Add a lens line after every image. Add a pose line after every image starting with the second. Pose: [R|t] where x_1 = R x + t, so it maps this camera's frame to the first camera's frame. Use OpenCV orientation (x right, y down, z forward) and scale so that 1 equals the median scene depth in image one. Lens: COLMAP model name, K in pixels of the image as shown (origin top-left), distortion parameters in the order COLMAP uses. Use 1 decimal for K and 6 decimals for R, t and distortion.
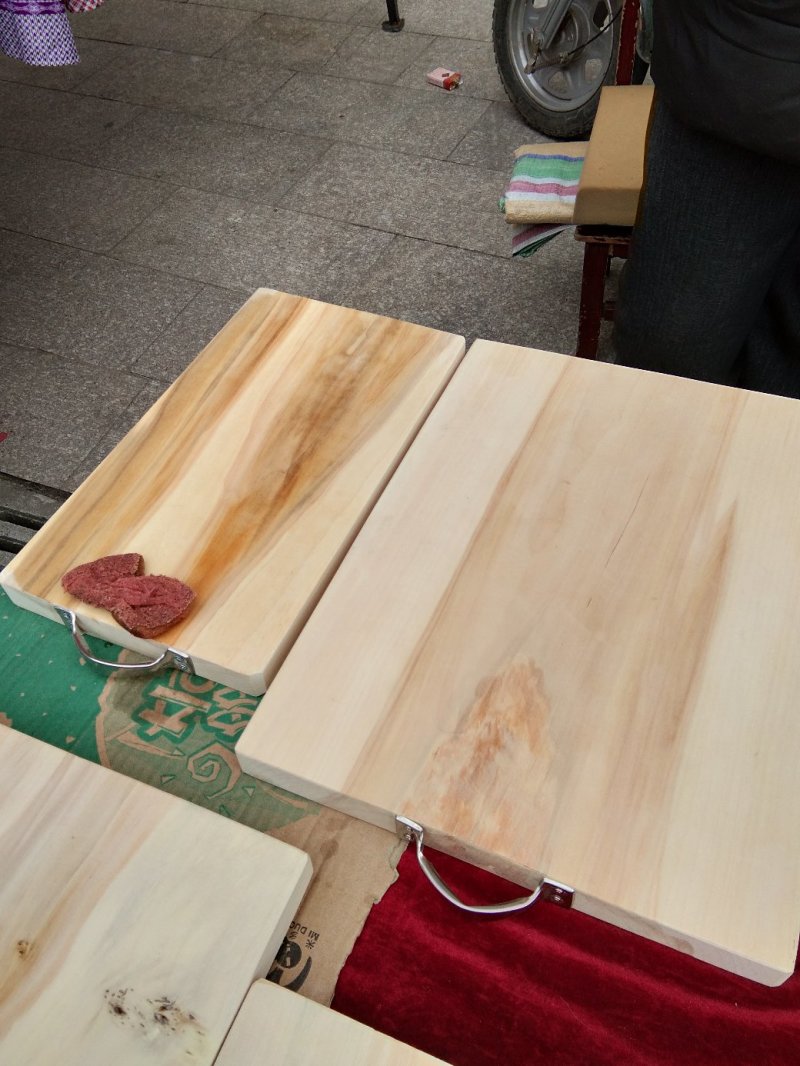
lens RADIAL K [[849.6, 0, 400.0], [0, 849.6, 533.0], [0, 0, 1]] dist [0.109864, -0.152147]
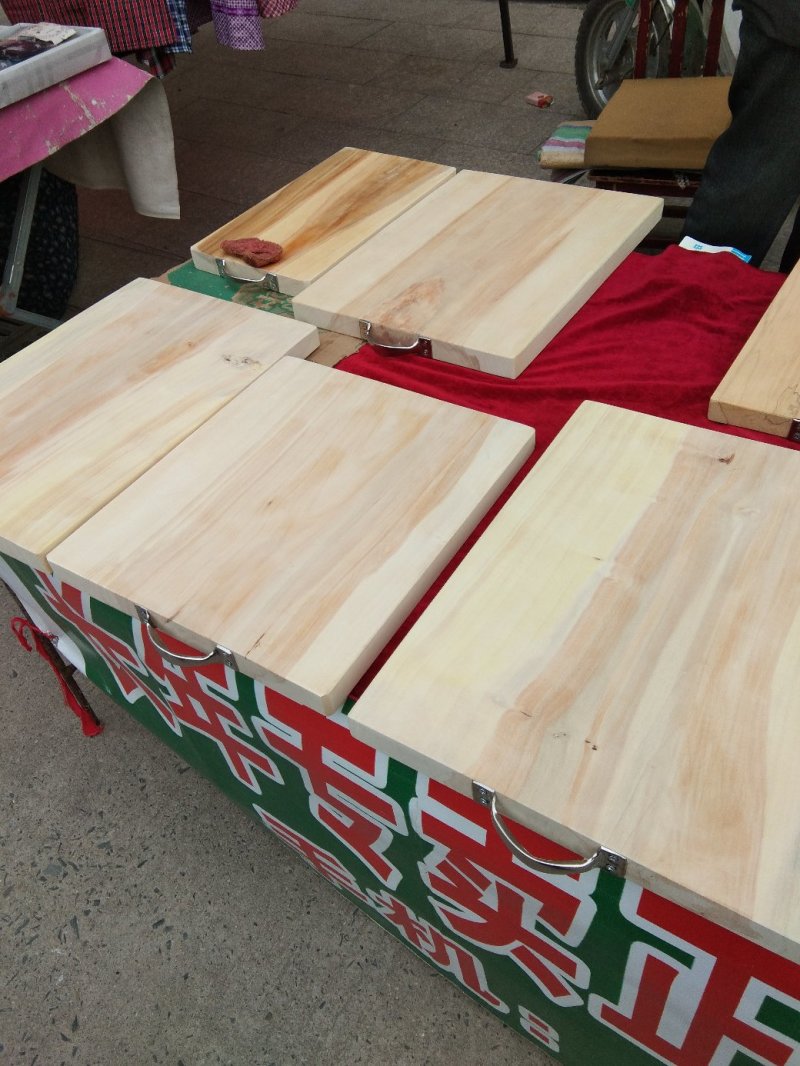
lens RADIAL K [[849.6, 0, 400.0], [0, 849.6, 533.0], [0, 0, 1]] dist [0.109864, -0.152147]
pose [[0.984000, 0.096909, -0.149510, 0.139380], [-0.108268, 0.991669, -0.069787, 0.297626], [0.141501, 0.084857, 0.986294, -0.312416]]
